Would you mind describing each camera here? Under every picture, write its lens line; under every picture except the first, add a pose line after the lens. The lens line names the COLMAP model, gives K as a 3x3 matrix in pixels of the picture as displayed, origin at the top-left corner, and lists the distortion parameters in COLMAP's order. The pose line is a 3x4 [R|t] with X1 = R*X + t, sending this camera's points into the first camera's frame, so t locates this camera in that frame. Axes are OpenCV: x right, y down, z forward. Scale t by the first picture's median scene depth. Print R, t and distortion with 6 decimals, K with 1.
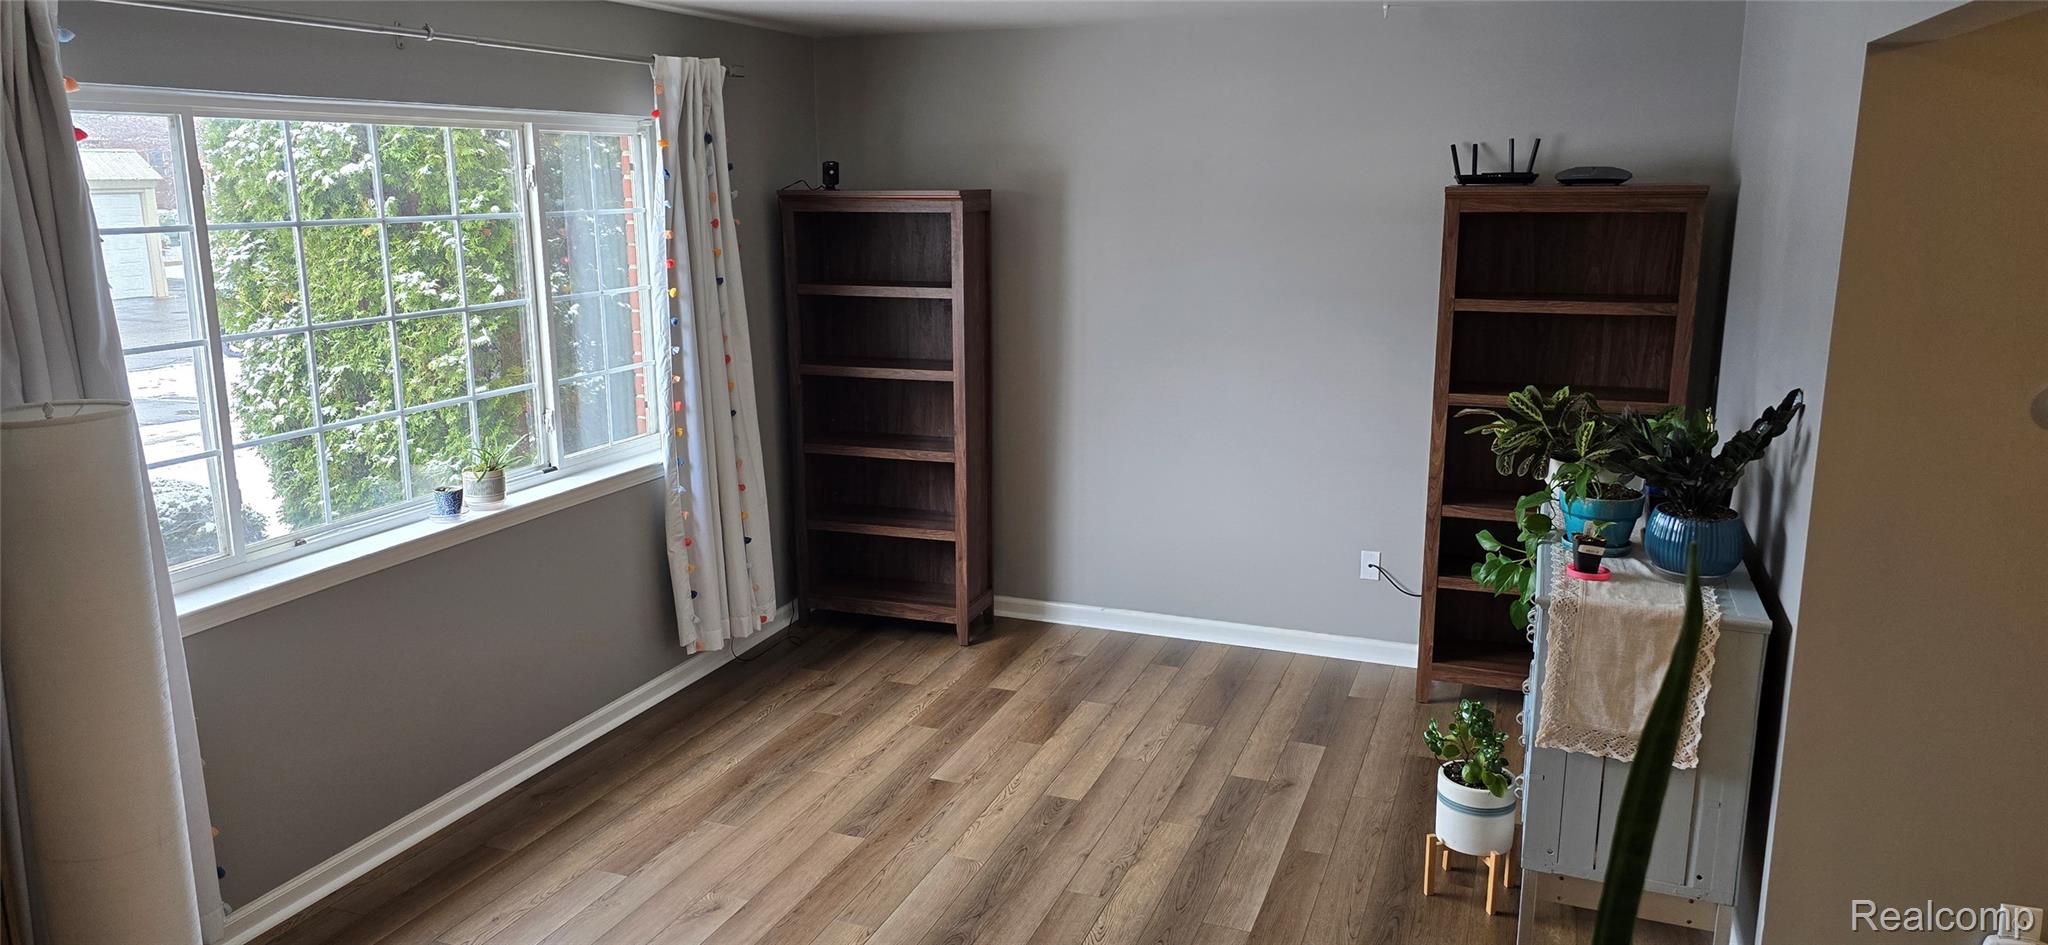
lens RADIAL K [[1416.8, 0, 1027.7], [0, 1416.8, 473.2], [0, 0, 1]] dist [-0.001612, 0.000222]
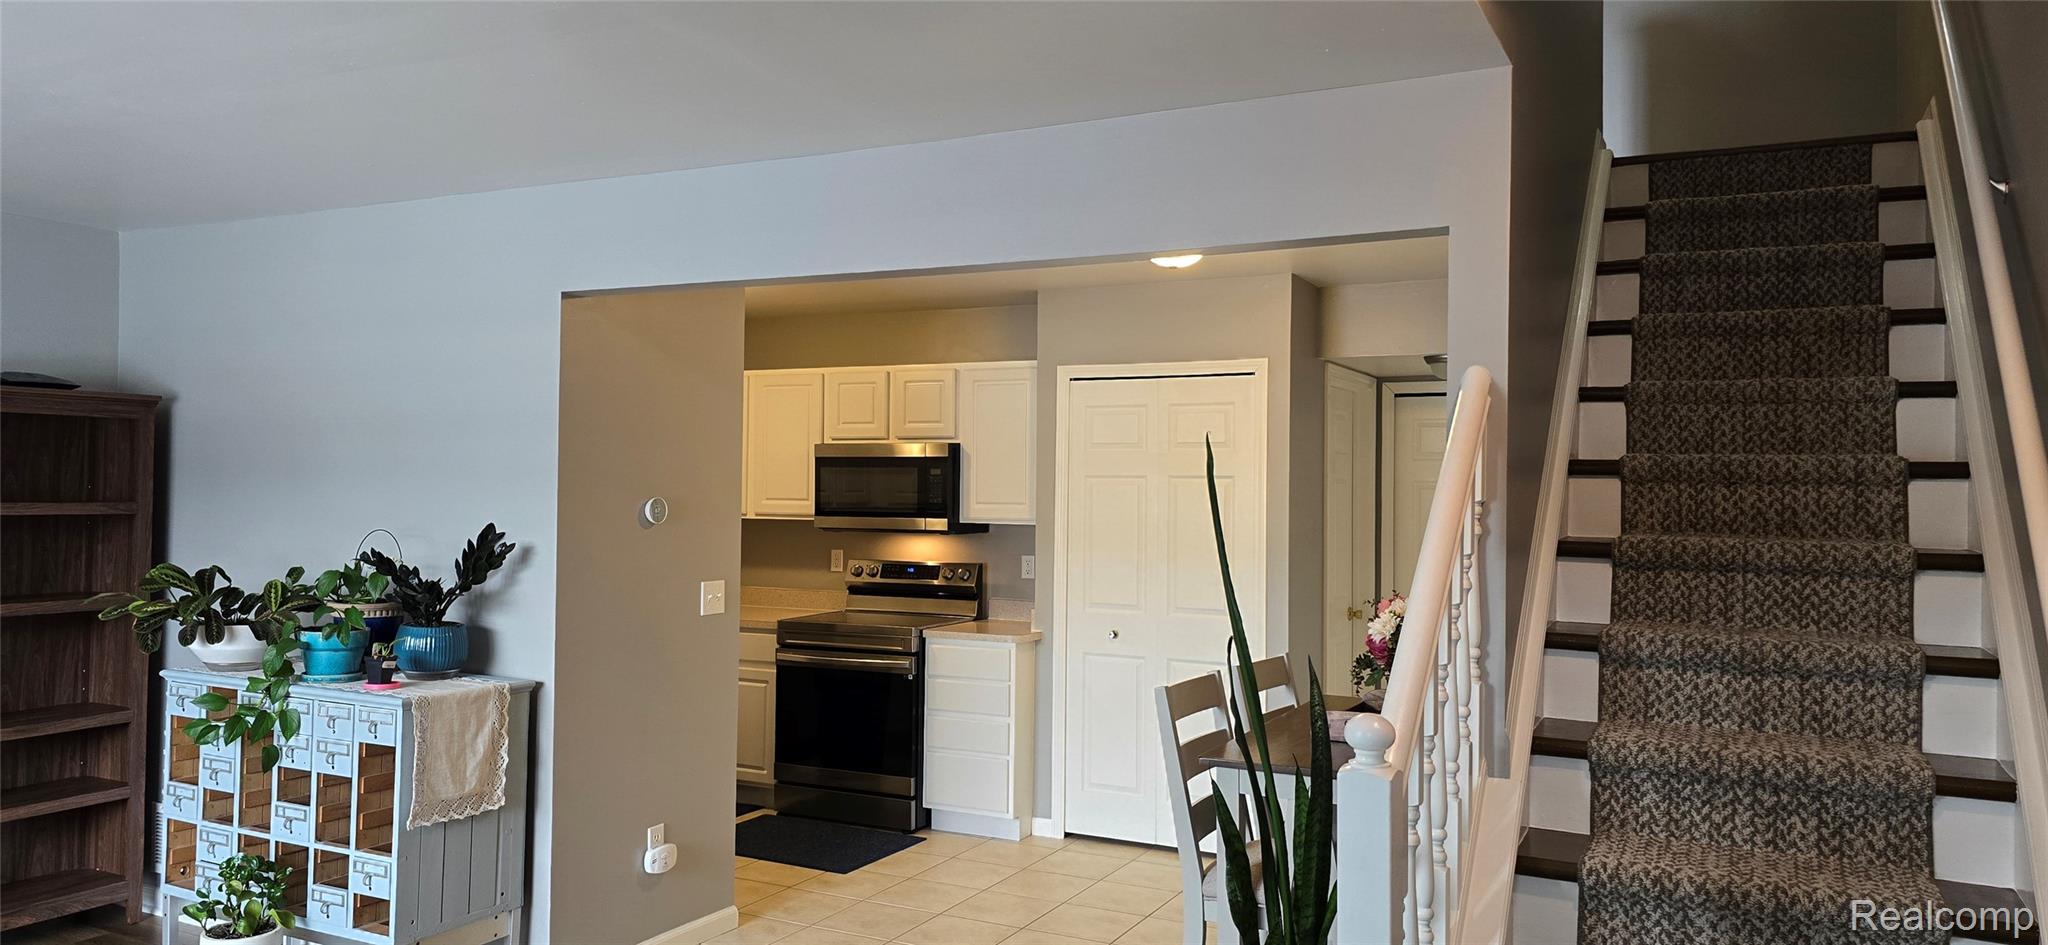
lens RADIAL K [[1416.8, 0, 1022.8], [0, 1416.8, 471.9], [0, 0, 1]] dist [-0.001612, 0.000222]
pose [[0.101094, 0.014989, 0.994764, -0.796496], [0.199536, 0.979264, -0.035033, 0.044718], [-0.974662, 0.202033, 0.096006, 0.329104]]
